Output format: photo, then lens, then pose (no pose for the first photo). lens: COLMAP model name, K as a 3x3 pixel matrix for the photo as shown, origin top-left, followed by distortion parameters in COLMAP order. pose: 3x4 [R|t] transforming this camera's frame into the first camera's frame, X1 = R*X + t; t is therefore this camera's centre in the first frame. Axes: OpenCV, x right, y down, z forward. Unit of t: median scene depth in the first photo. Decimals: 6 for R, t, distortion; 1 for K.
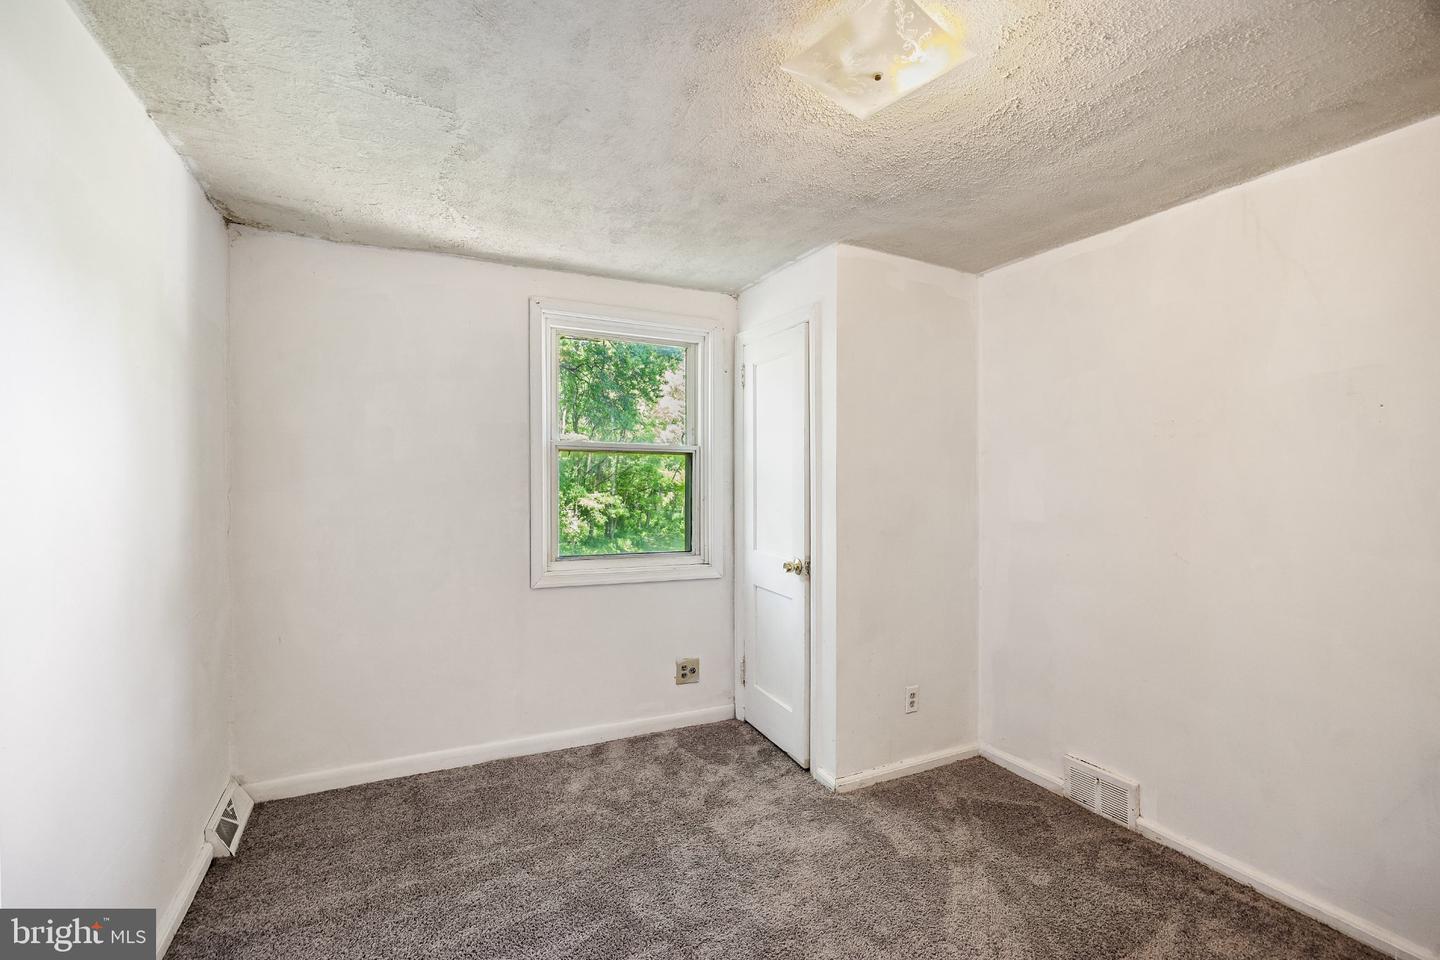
lens RADIAL K [[638.6, 0, 720.6], [0, 638.6, 476.1], [0, 0, 1]] dist [-0.011354, 0.000624]
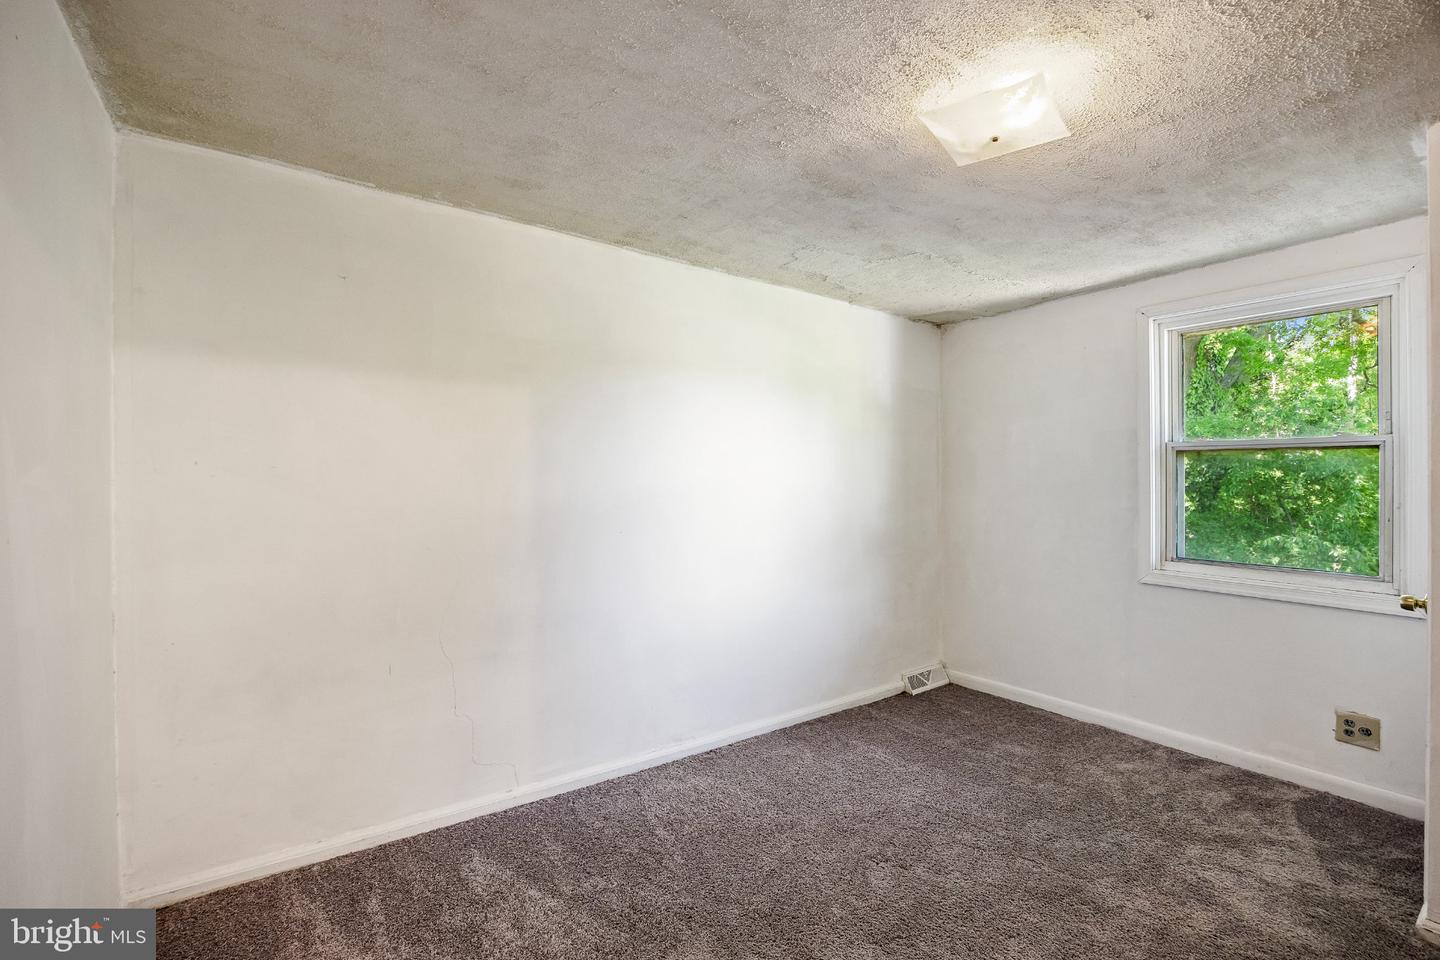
lens RADIAL K [[638.6, 0, 717.1], [0, 638.6, 483.1], [0, 0, 1]] dist [-0.011354, 0.000624]
pose [[0.156714, -0.003718, -0.987637, 0.703228], [-0.003276, 0.999985, -0.004284, 0.019017], [0.987639, 0.003907, 0.156700, 0.148133]]
